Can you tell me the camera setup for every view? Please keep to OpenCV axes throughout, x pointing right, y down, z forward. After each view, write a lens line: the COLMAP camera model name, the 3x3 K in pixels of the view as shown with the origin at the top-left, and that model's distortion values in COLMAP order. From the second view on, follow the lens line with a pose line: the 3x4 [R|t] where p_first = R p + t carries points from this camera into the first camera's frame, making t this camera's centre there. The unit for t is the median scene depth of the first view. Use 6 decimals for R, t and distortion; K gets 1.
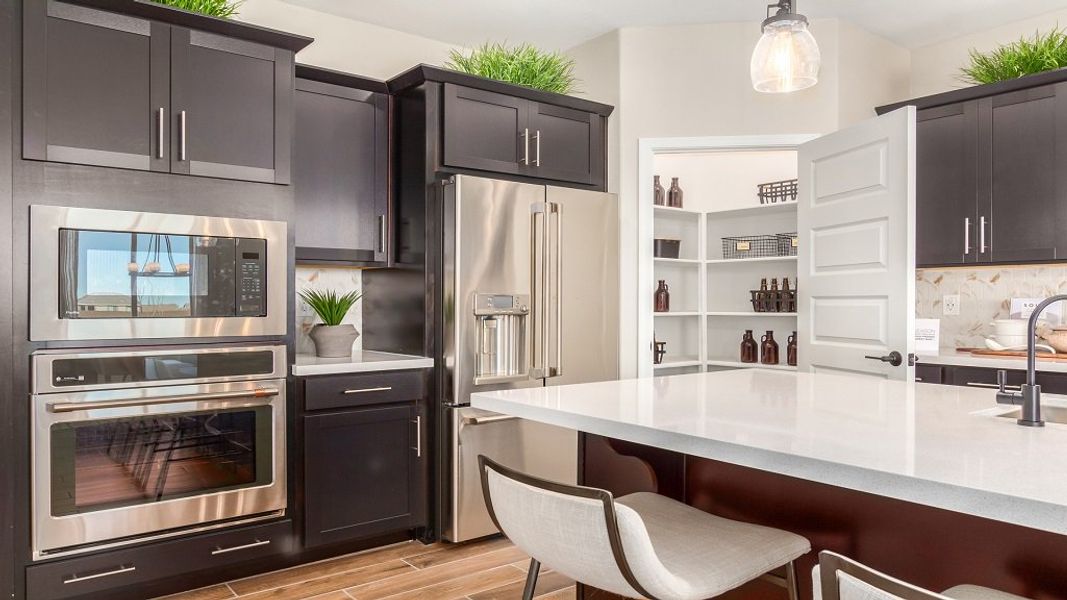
lens RADIAL K [[724.0, 0, 531.8], [0, 724.0, 305.0], [0, 0, 1]] dist [0.008173, -0.001324]
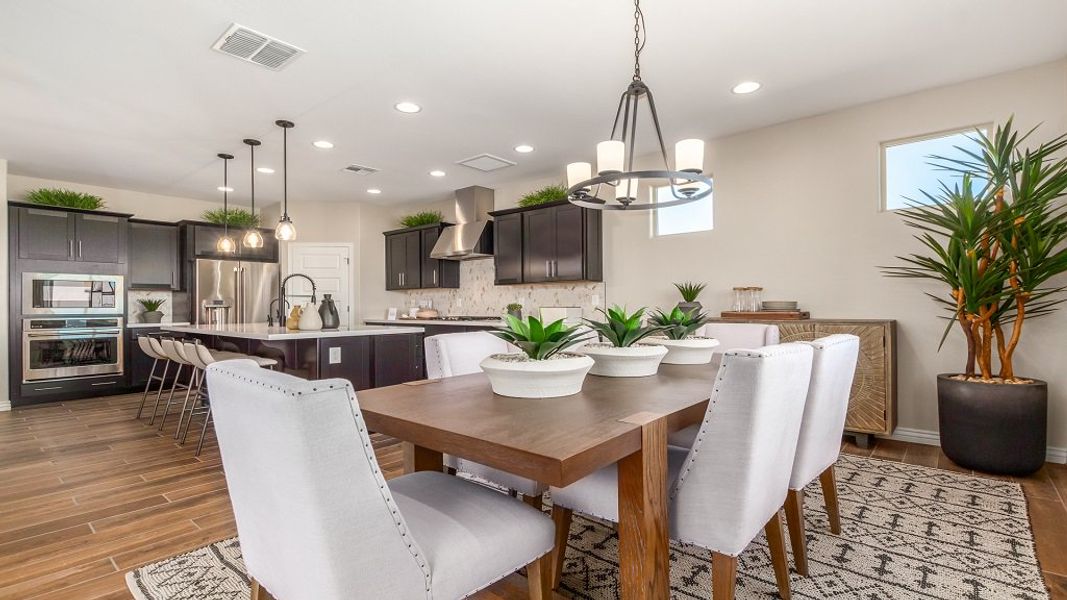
lens RADIAL K [[488.4, 0, 534.6], [0, 488.4, 303.6], [0, 0, 1]] dist [0.001889, -0.000333]
pose [[0.978188, -0.006200, 0.207628, 0.730486], [0.008486, 0.999913, -0.010122, 0.027396], [-0.207547, 0.011663, 0.978156, -1.074027]]
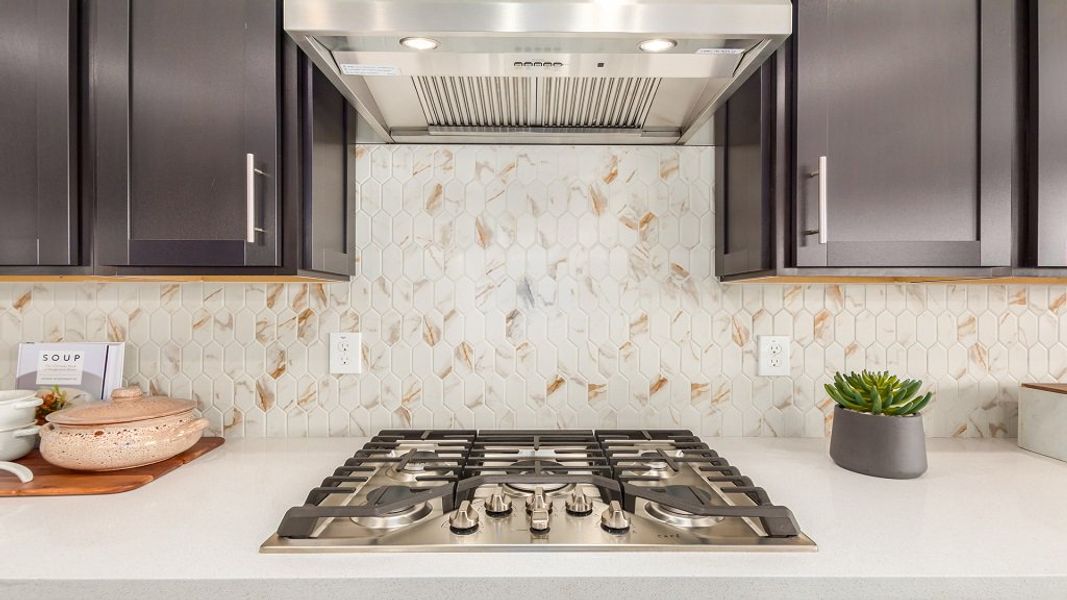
lens RADIAL K [[515.6, 0, 533.5], [0, 515.6, 300.0], [0, 0, 1]] dist [0.002939, -0.000235]
pose [[0.594857, -0.000255, 0.803832, 0.604557], [0.003202, 0.999993, -0.002052, -0.038604], [-0.803825, 0.003794, 0.594854, 0.528933]]
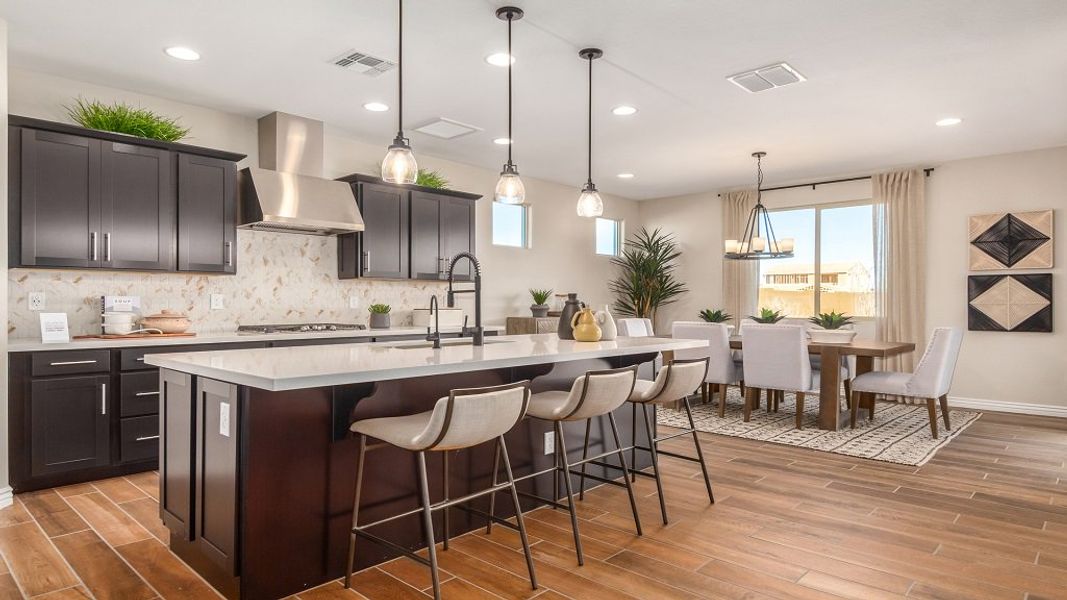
lens RADIAL K [[621.0, 0, 533.5], [0, 621.0, 300.0], [0, 0, 1]] dist [-0.003640, -0.002515]
pose [[-0.170466, 0.002399, 0.985361, -0.609486], [0.003307, 0.999993, -0.001862, 0.002662], [-0.985358, 0.002941, -0.170472, 0.434957]]
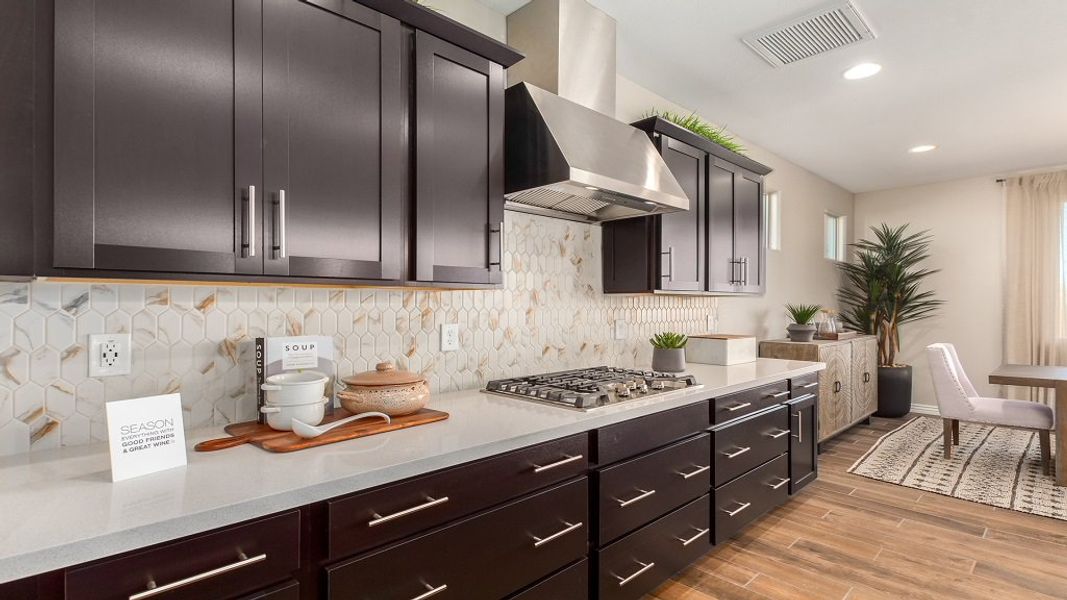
lens RADIAL K [[515.6, 0, 533.5], [0, 515.6, 300.0], [0, 0, 1]] dist [0.002939, -0.000235]
pose [[-0.122847, 0.006917, 0.992401, 0.221344], [0.003431, 0.999973, -0.006545, -0.038378], [-0.992420, 0.002601, -0.122868, 0.861225]]
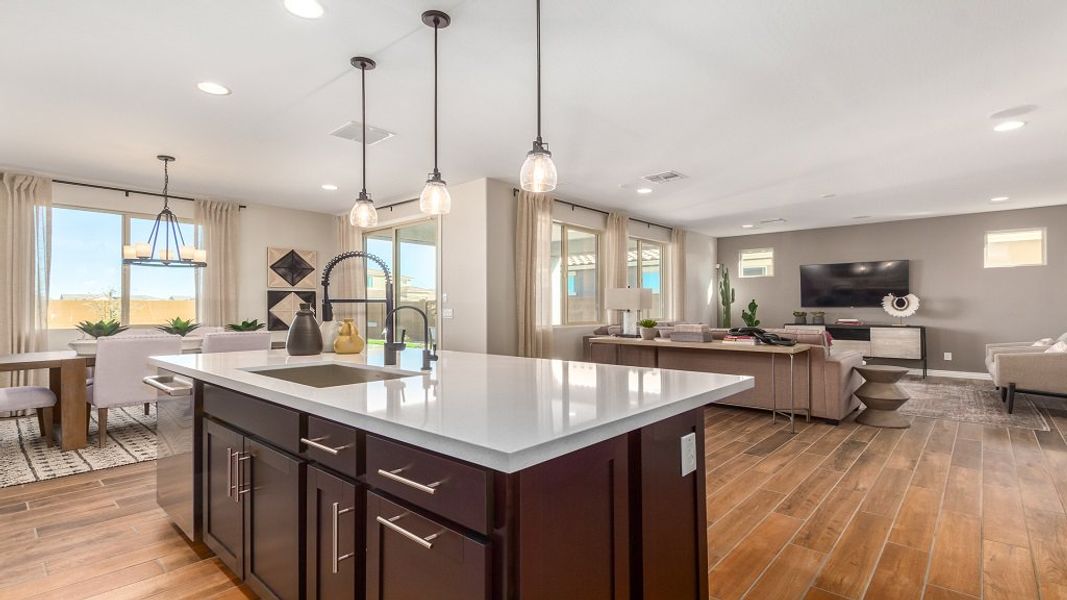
lens RADIAL K [[492.1, 0, 530.8], [0, 492.1, 302.5], [0, 0, 1]] dist [0.038645, 0.000155]
pose [[-0.983126, 0.000794, -0.182927, 0.276885], [0.001733, 0.999986, -0.004975, -0.007924], [0.182920, -0.005208, -0.983114, 1.032484]]
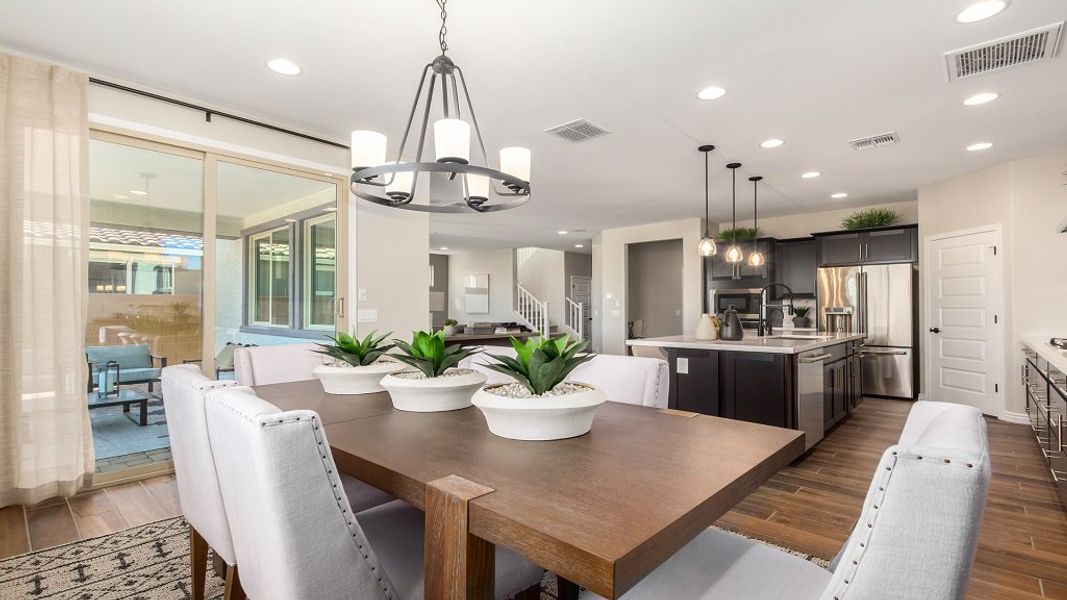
lens RADIAL K [[488.4, 0, 534.6], [0, 488.4, 303.6], [0, 0, 1]] dist [0.001889, -0.000333]
pose [[0.183823, -0.014005, -0.982860, 1.527851], [-0.005007, 0.999872, -0.015183, 0.005133], [0.982947, 0.007712, 0.183729, -0.492495]]
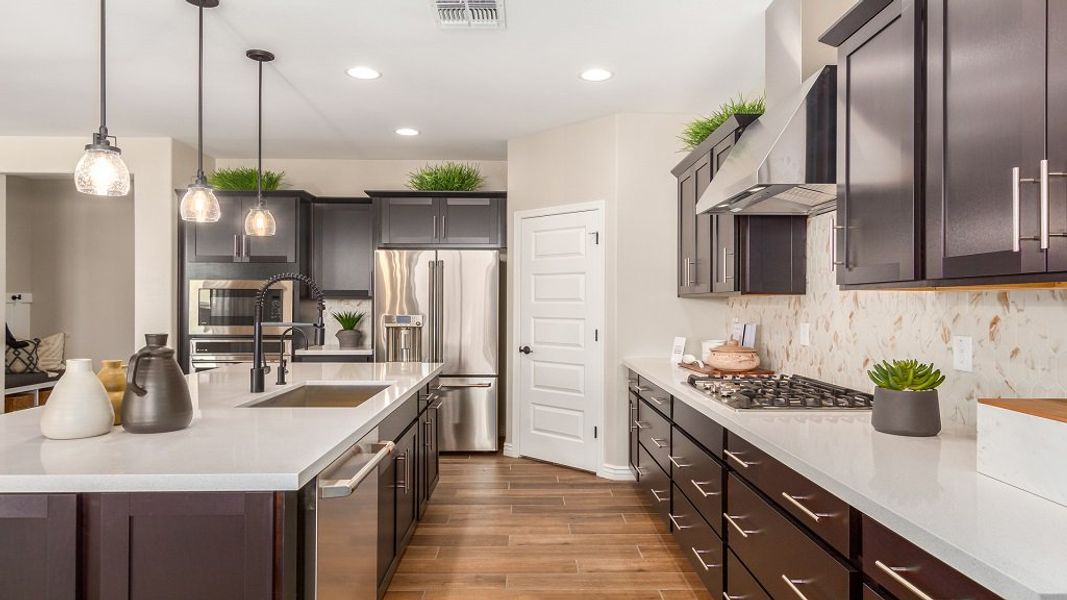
lens RADIAL K [[664.2, 0, 530.1], [0, 664.2, 300.7], [0, 0, 1]] dist [0.002701, 0.000522]
pose [[0.805235, -0.000777, -0.592955, 1.083865], [-0.005904, 0.999939, -0.009327, -0.035045], [0.592926, 0.011011, 0.805182, -0.101429]]
